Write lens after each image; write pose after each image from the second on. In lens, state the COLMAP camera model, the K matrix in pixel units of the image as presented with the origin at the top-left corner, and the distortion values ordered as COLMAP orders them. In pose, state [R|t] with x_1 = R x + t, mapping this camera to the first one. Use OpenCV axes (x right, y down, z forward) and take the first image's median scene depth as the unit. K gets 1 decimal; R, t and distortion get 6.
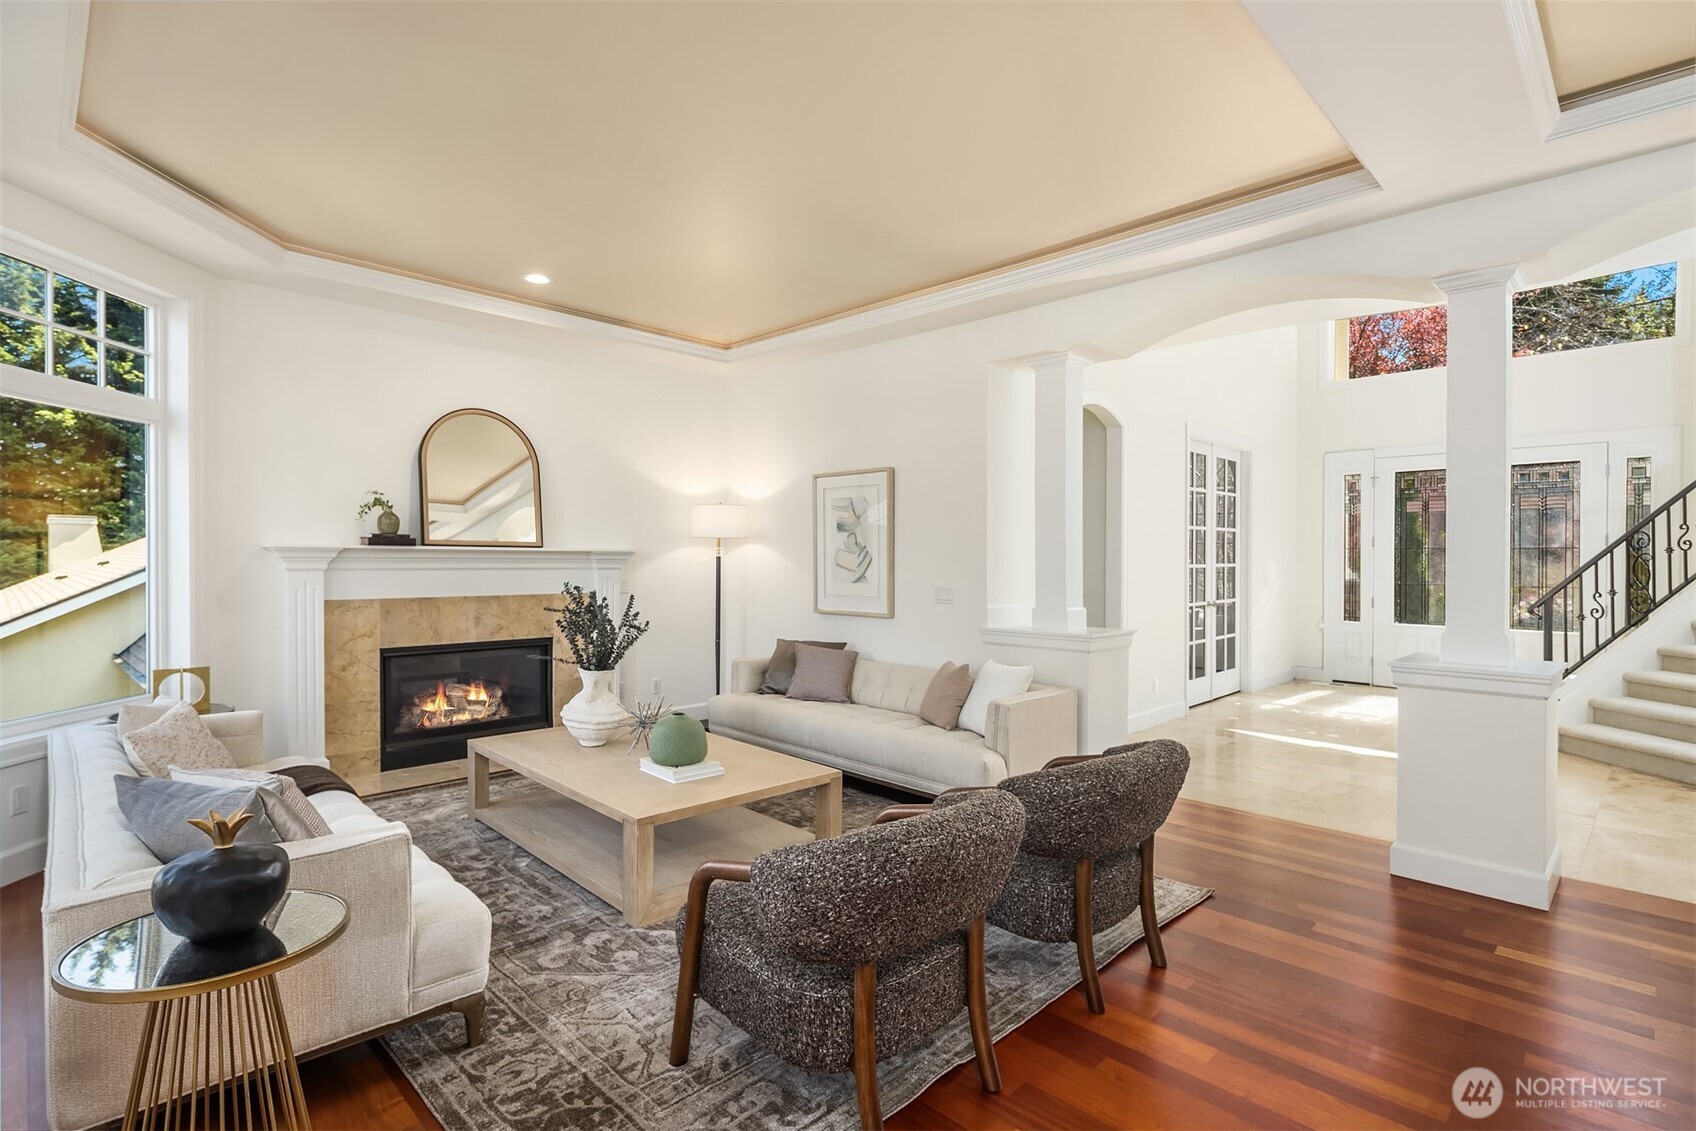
lens RADIAL K [[816.7, 0, 848.0], [0, 816.7, 565.5], [0, 0, 1]] dist [0.002961, 0.000003]
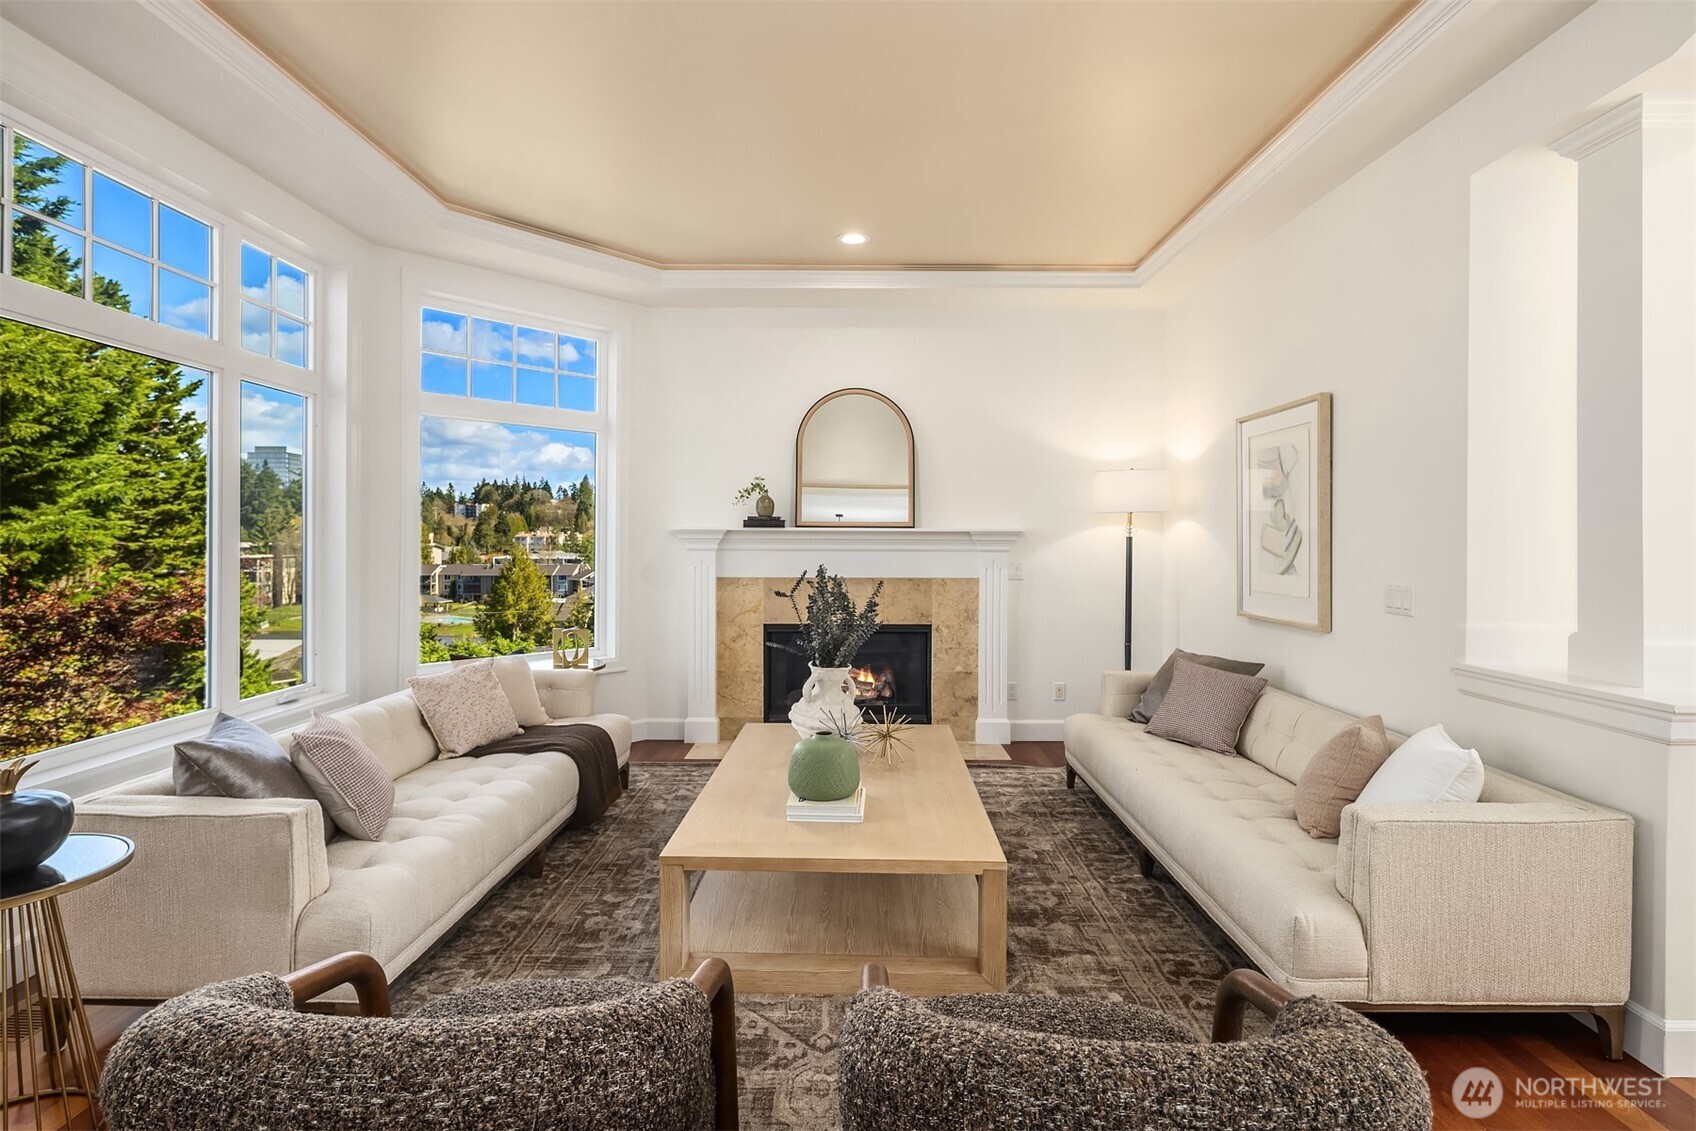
lens RADIAL K [[820.9, 0, 848.1], [0, 820.9, 543.6], [0, 0, 1]] dist [0.002548, 0.000079]
pose [[0.705596, 0.001233, -0.708613, 0.262013], [-0.005215, 0.999980, -0.003453, -0.000220], [0.708595, 0.006131, 0.705589, 0.316808]]
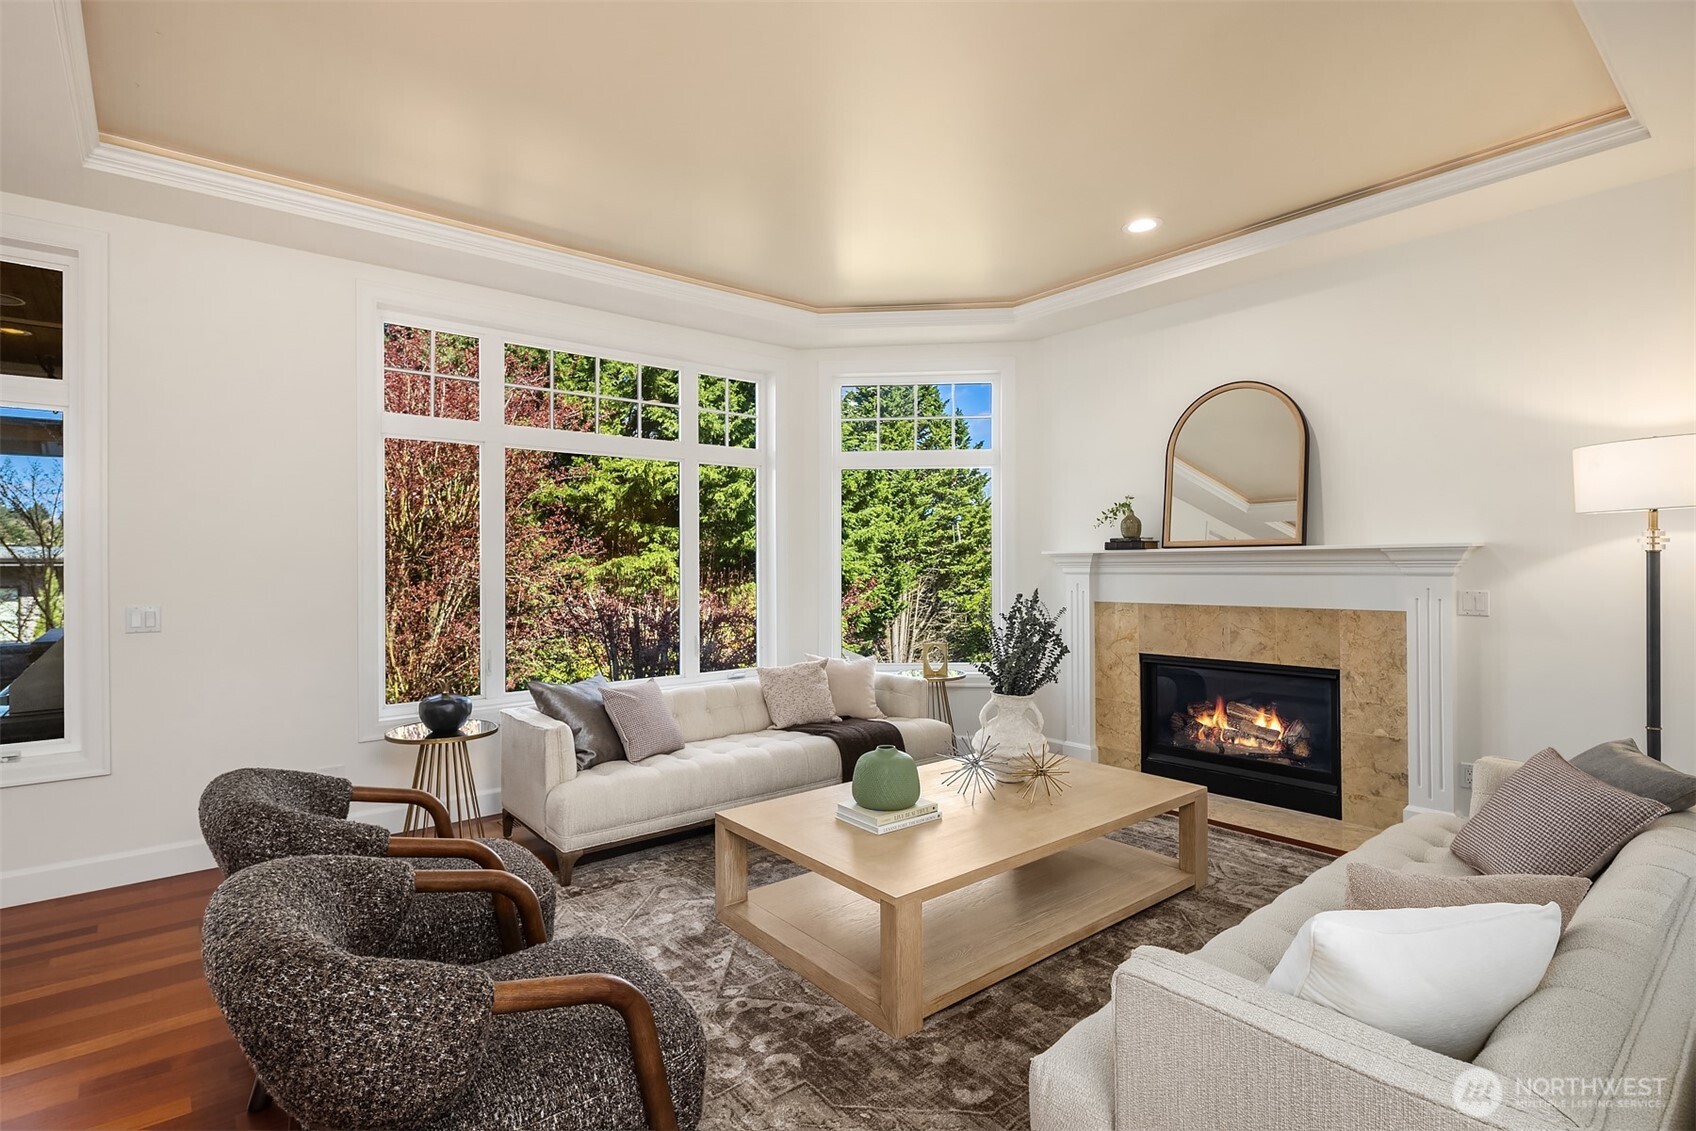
lens RADIAL K [[816.7, 0, 848.0], [0, 816.7, 565.5], [0, 0, 1]] dist [0.002961, 0.000003]
pose [[-0.090644, -0.003792, -0.995876, 0.444632], [0.002085, 0.999990, -0.003998, -0.001733], [0.995881, -0.002439, -0.090635, 0.728453]]
